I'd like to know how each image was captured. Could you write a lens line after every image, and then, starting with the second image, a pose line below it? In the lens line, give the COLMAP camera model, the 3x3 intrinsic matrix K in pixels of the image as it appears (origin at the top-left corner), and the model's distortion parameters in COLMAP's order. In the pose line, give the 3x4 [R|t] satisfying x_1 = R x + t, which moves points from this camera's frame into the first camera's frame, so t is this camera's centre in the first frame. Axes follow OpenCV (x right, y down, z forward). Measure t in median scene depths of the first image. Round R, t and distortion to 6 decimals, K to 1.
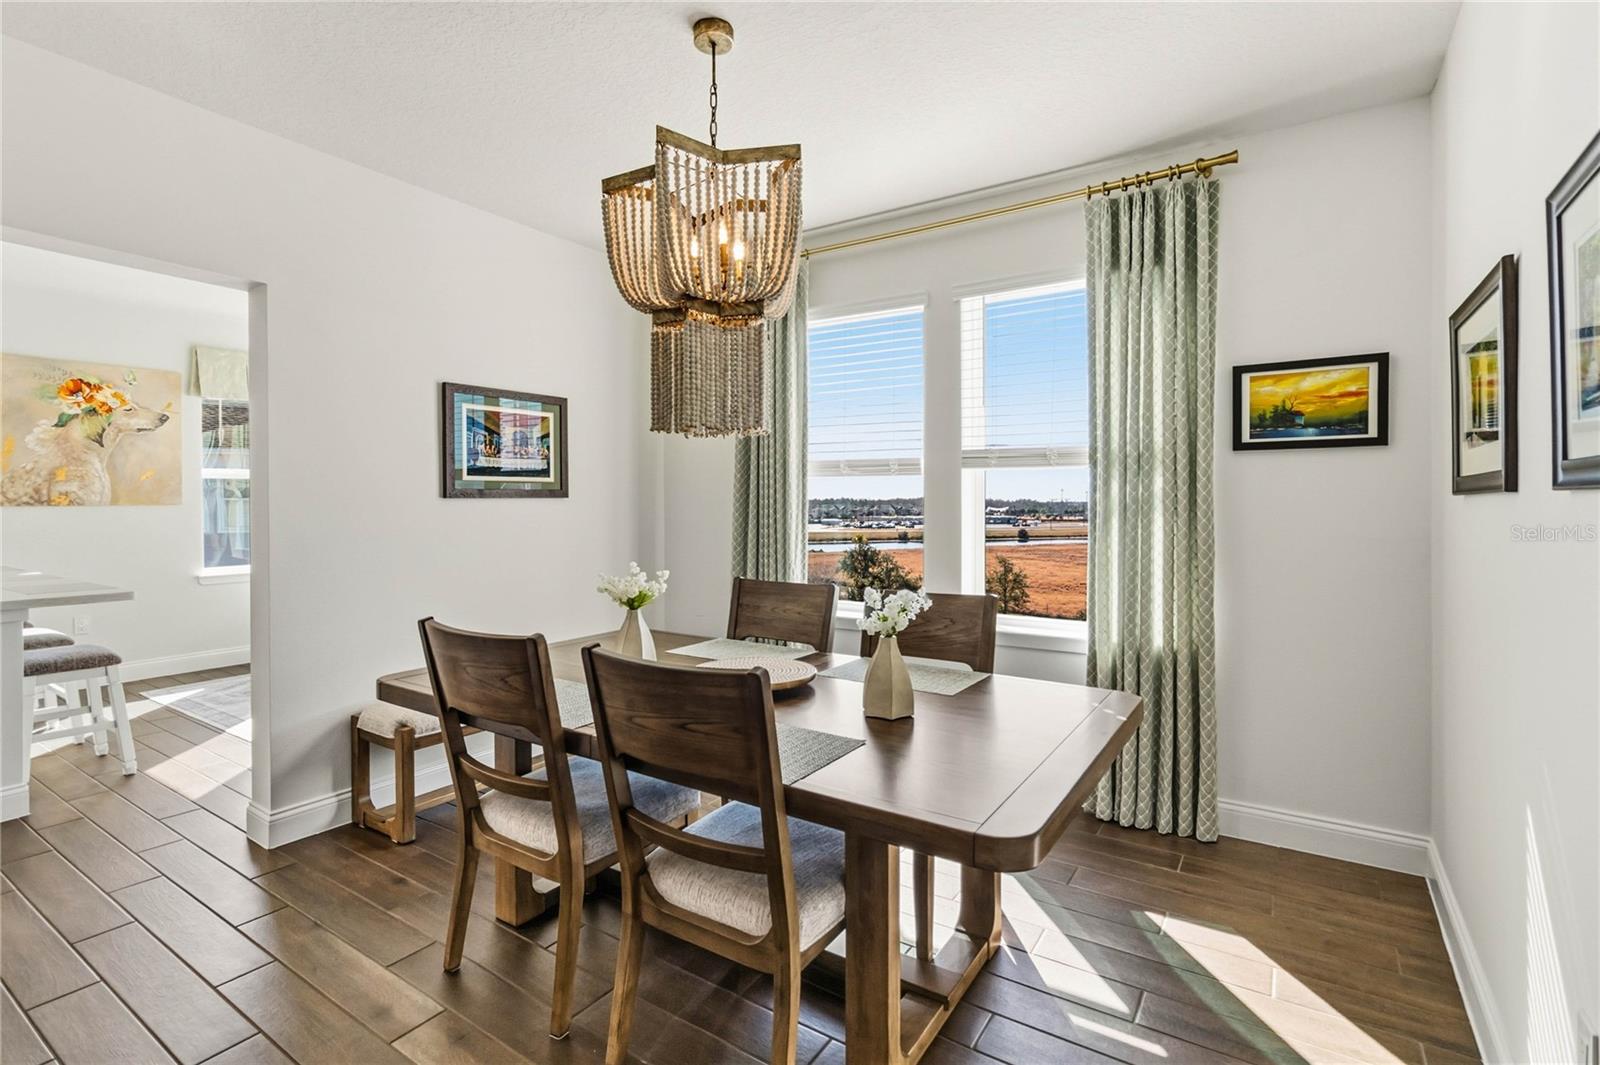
lens RADIAL K [[749.4, 0, 803.8], [0, 749.4, 509.4], [0, 0, 1]] dist [-0.005048, 0.002733]
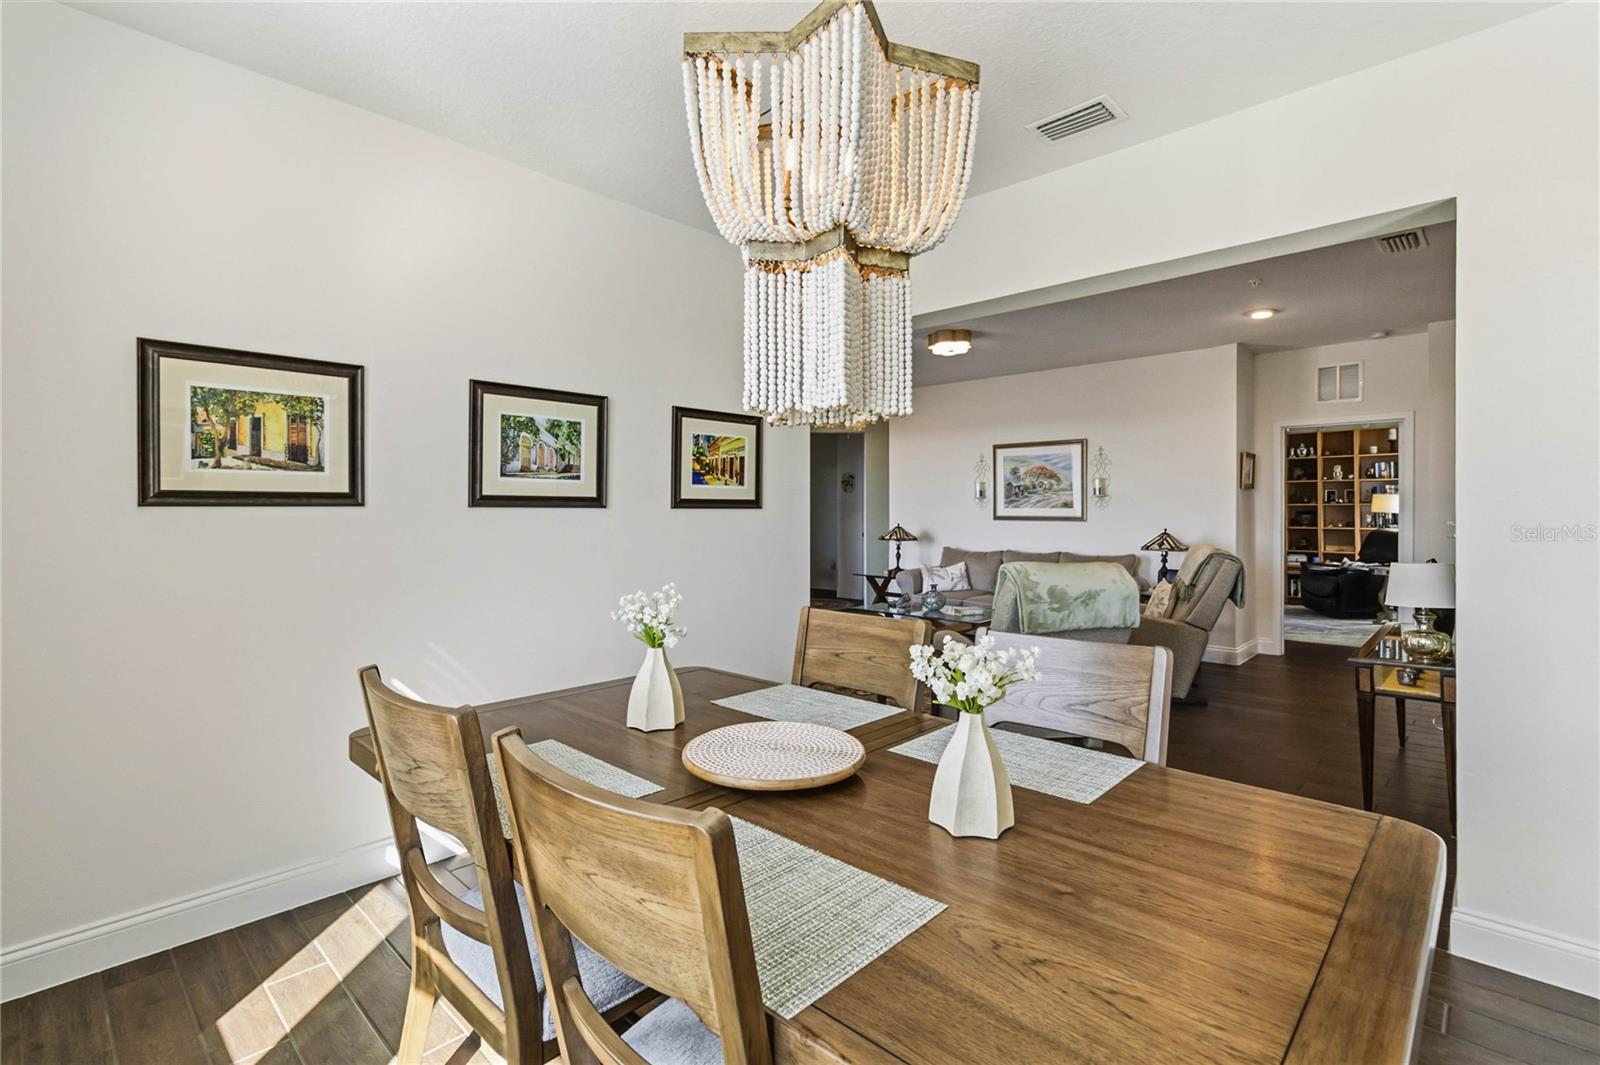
lens RADIAL K [[749.4, 0, 802.6], [0, 749.4, 507.7], [0, 0, 1]] dist [-0.005048, 0.002733]
pose [[-0.986169, 0.002381, 0.165727, -0.123522], [0.003106, 0.999987, 0.004121, -0.009828], [-0.165715, 0.004579, -0.986163, 1.000681]]
